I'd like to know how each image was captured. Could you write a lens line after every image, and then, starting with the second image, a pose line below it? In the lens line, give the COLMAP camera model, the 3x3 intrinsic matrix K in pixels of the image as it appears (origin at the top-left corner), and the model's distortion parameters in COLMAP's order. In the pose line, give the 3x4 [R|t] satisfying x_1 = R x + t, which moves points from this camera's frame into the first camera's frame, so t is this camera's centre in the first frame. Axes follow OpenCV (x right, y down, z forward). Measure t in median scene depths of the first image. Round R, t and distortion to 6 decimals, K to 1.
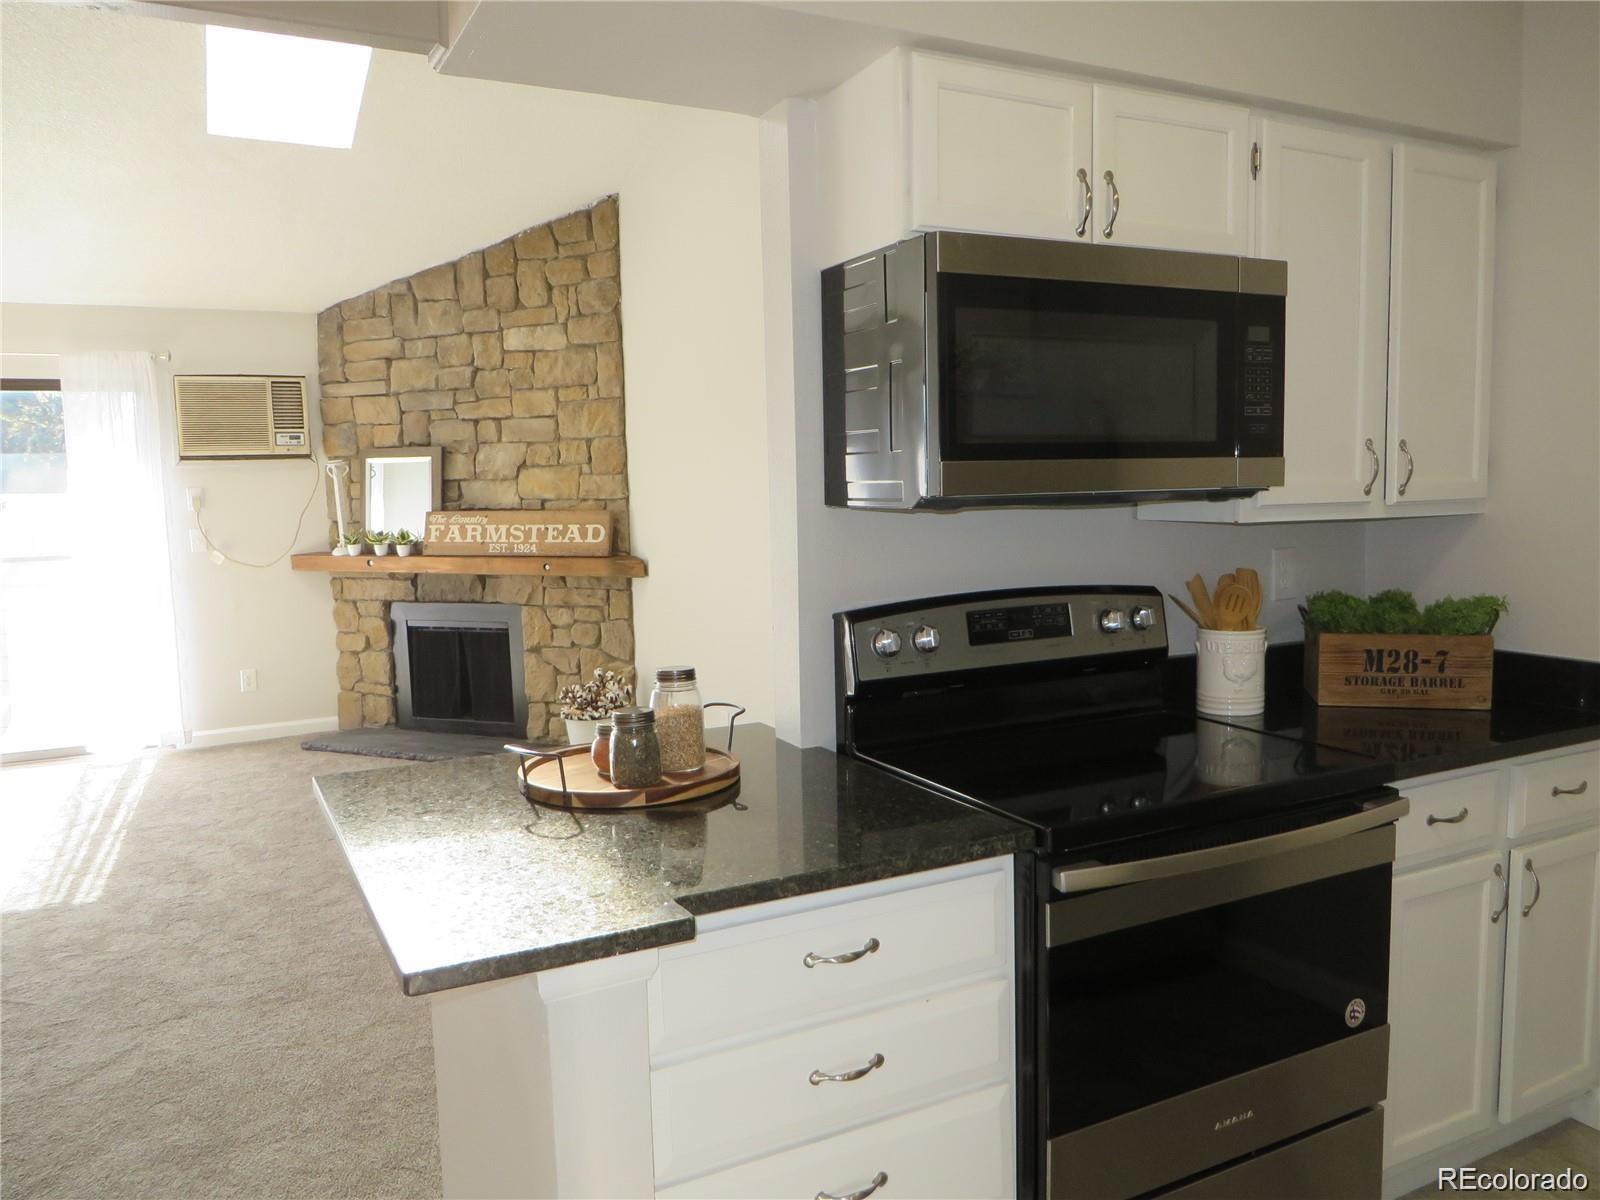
lens RADIAL K [[1199.5, 0, 803.0], [0, 1199.5, 595.5], [0, 0, 1]] dist [-0.025002, 0.007922]
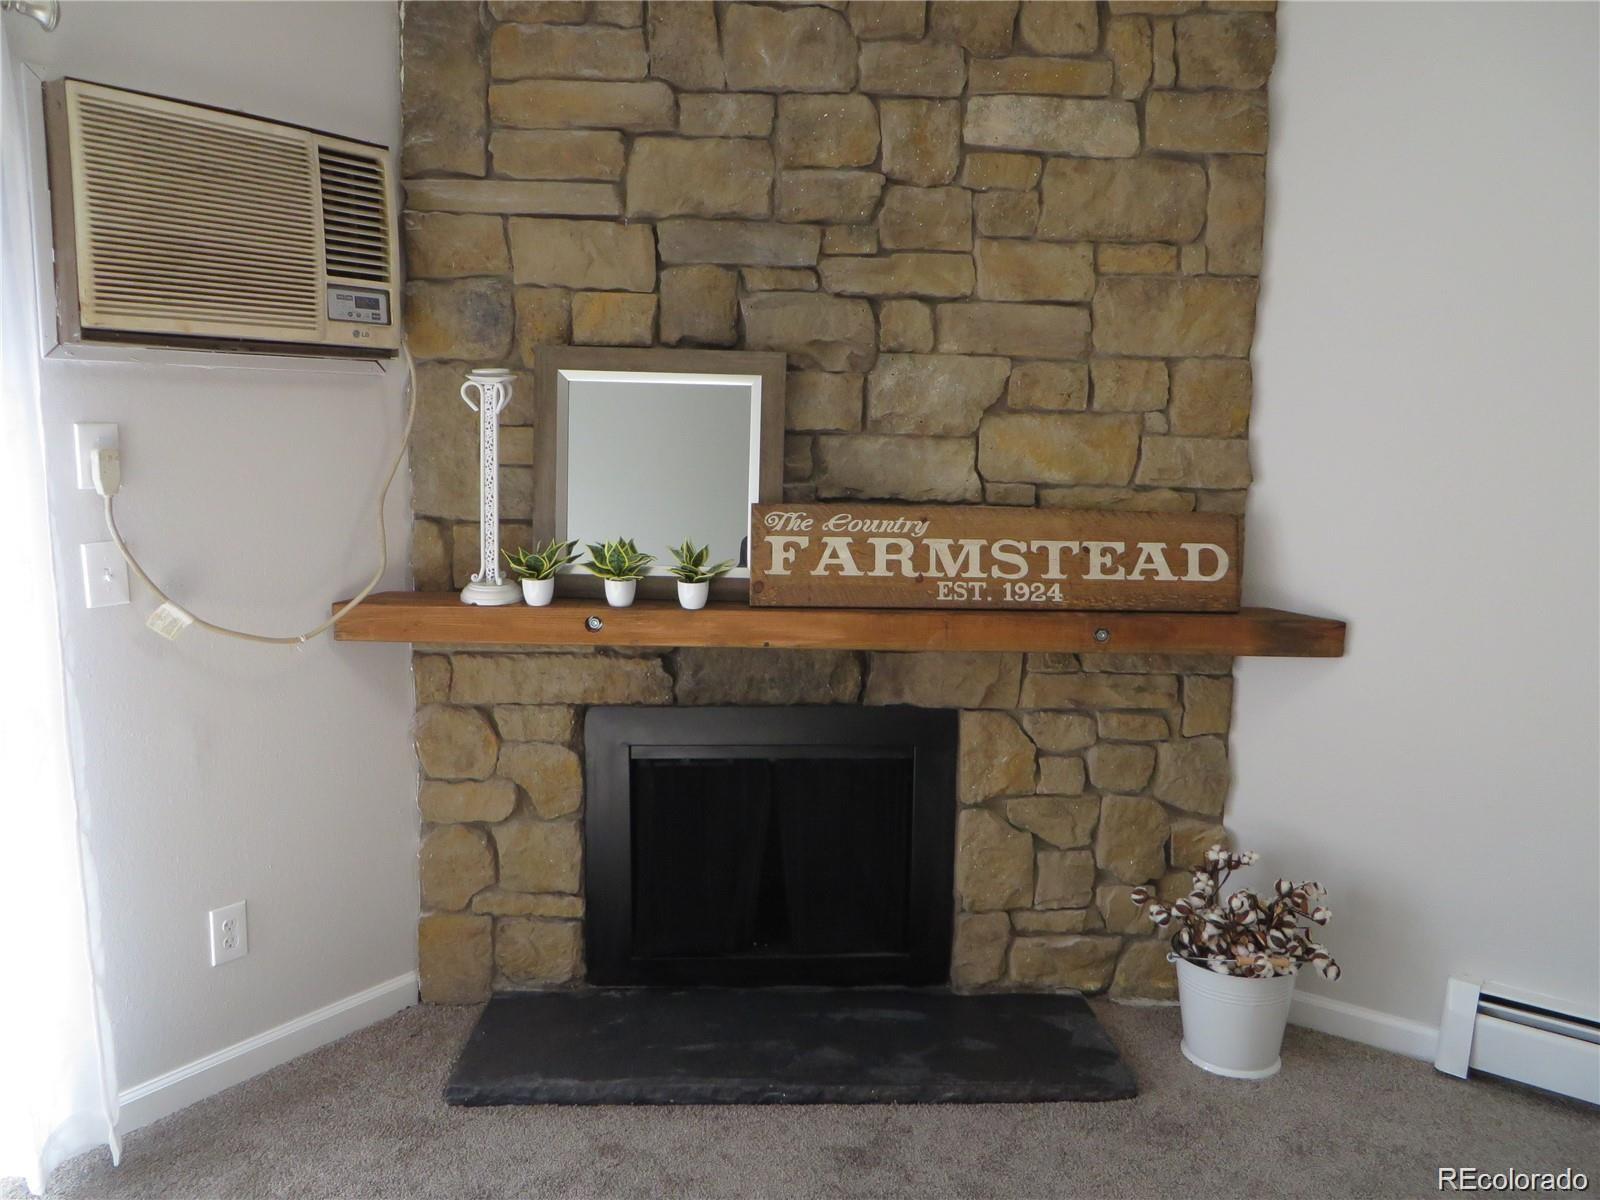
lens RADIAL K [[1199.5, 0, 803.0], [0, 1199.5, 595.5], [0, 0, 1]] dist [-0.025002, 0.007922]
pose [[0.894339, -0.021654, 0.446867, -0.499748], [0.003589, 0.999143, 0.041233, -0.055834], [-0.447377, -0.035272, 0.893650, 0.618567]]
